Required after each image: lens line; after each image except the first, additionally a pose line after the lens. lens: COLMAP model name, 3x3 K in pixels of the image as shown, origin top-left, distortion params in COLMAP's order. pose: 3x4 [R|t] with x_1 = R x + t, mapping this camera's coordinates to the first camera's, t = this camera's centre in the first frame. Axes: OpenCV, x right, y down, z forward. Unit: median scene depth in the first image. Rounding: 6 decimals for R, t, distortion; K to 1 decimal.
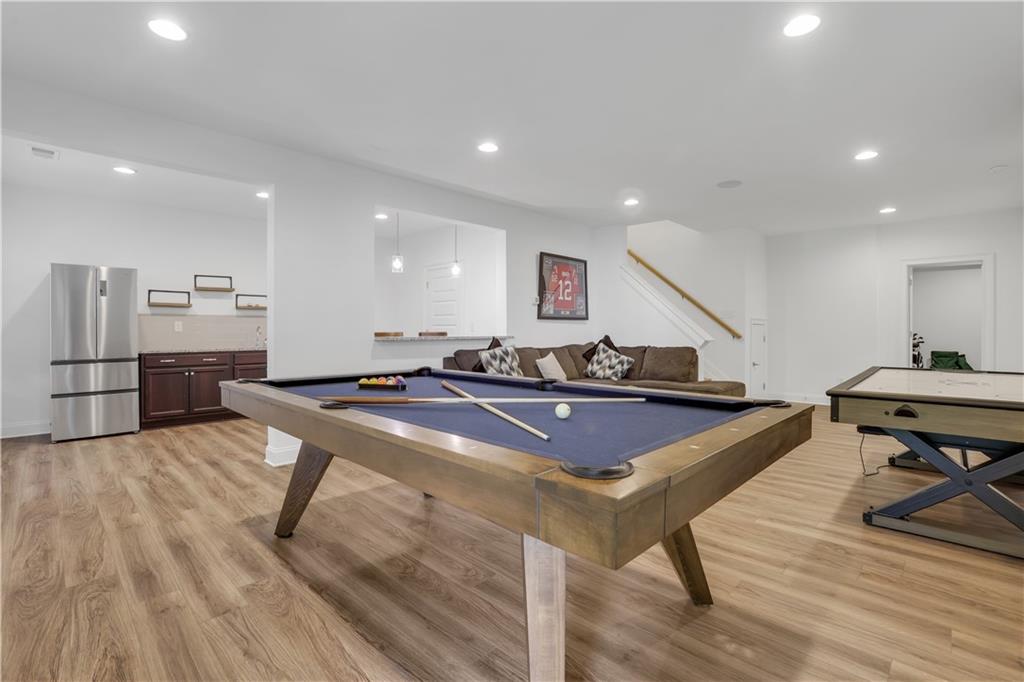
lens RADIAL K [[476.5, 0, 510.3], [0, 476.5, 333.0], [0, 0, 1]] dist [-0.034740, 0.006029]
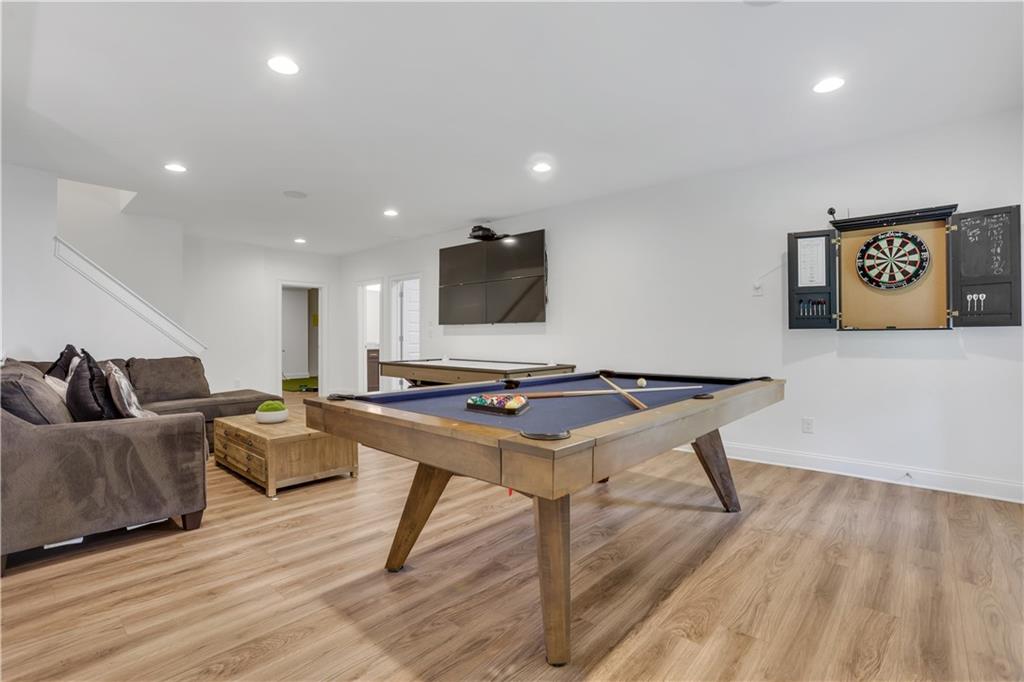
lens RADIAL K [[476.5, 0, 509.2], [0, 476.5, 339.6], [0, 0, 1]] dist [-0.034740, 0.006029]
pose [[-0.060919, 0.003284, 0.998137, -1.437489], [-0.001475, 0.999993, -0.003380, 0.003638], [-0.998142, -0.001679, -0.060914, 1.435612]]
